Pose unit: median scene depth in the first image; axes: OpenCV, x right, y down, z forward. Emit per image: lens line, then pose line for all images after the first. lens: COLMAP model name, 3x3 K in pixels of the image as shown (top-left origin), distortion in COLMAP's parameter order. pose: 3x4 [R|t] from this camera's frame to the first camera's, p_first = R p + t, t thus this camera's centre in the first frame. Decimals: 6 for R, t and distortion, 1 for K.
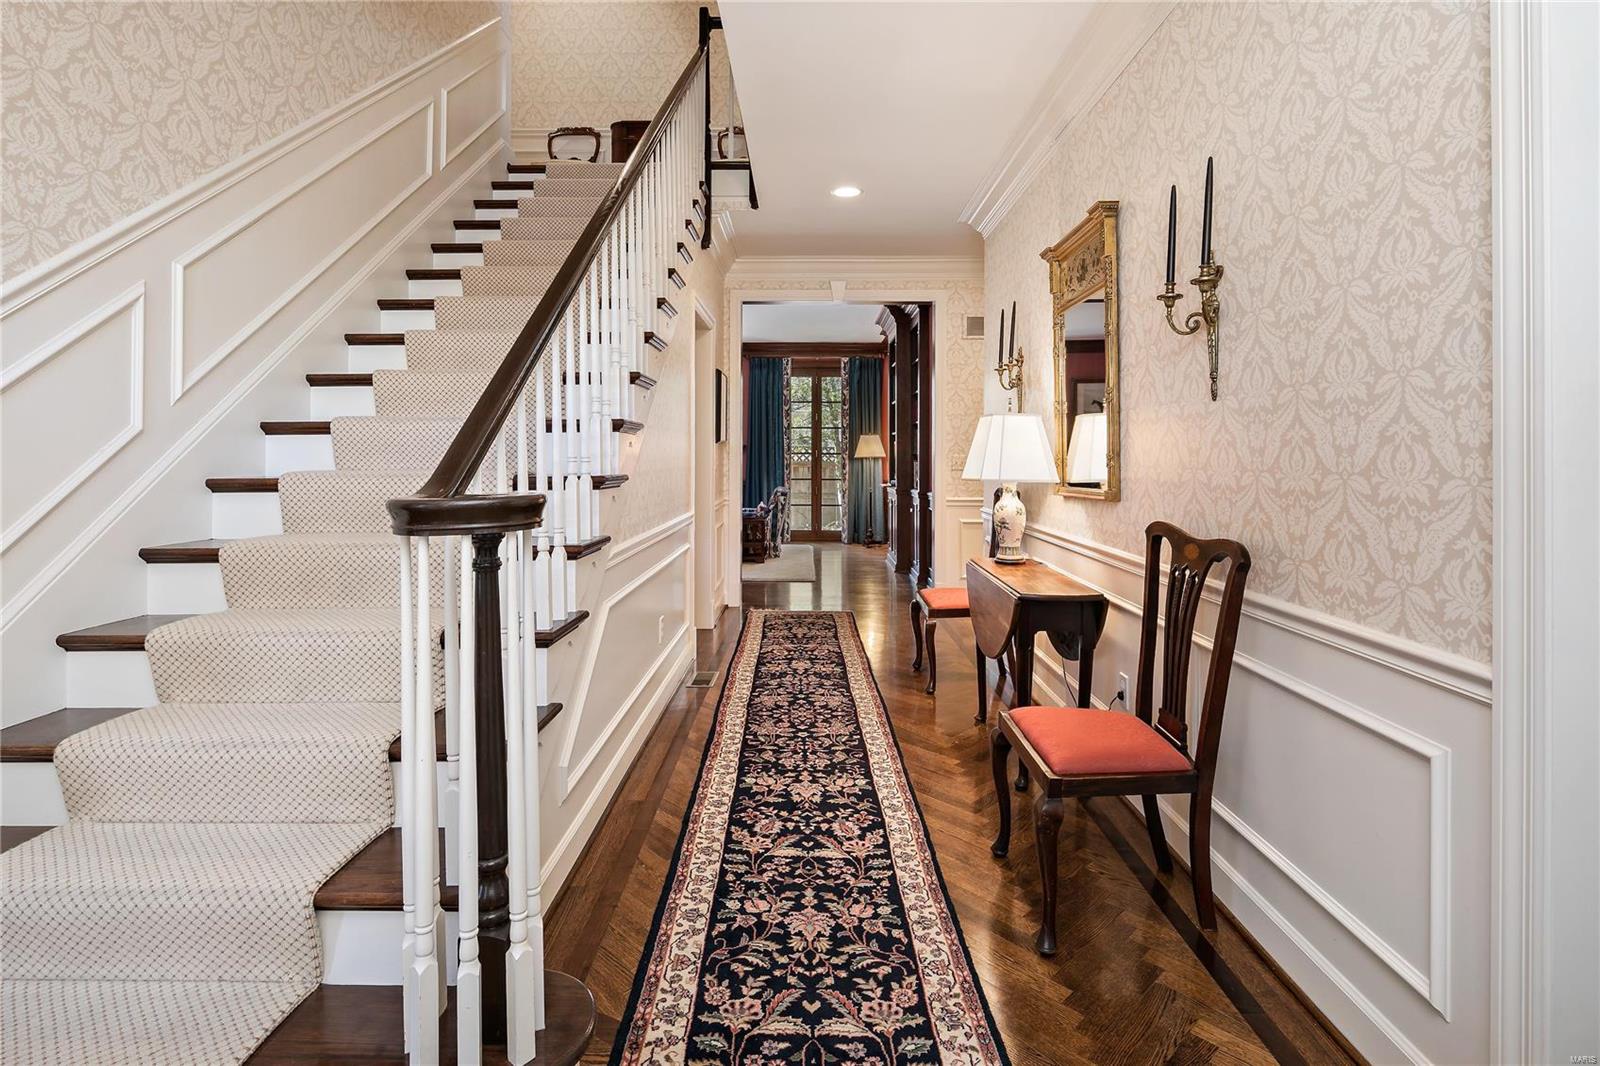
lens RADIAL K [[786.7, 0, 799.5], [0, 786.7, 457.8], [0, 0, 1]] dist [-0.001699, -0.000750]
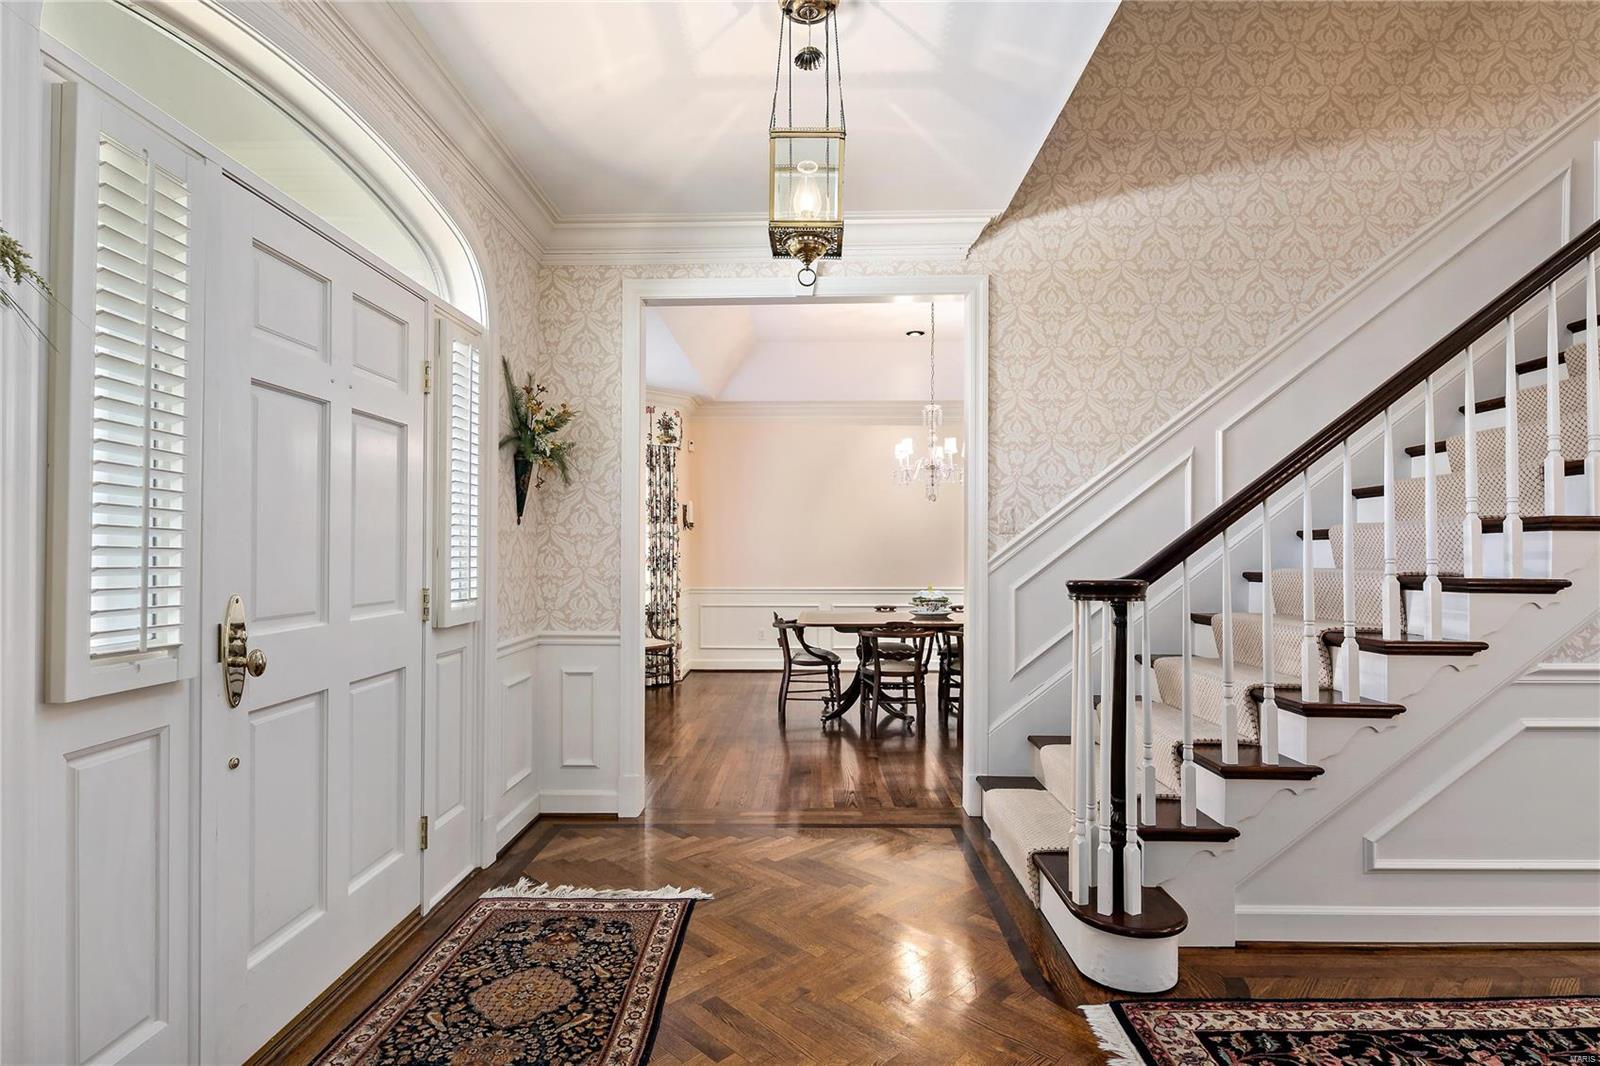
lens RADIAL K [[798.2, 0, 803.6], [0, 798.2, 551.6], [0, 0, 1]] dist [0.000730, -0.000435]
pose [[0.002985, 0.000682, -0.999995, 0.864984], [-0.003643, 0.999993, 0.000671, -0.010201], [0.999989, 0.003641, 0.002987, 0.213204]]
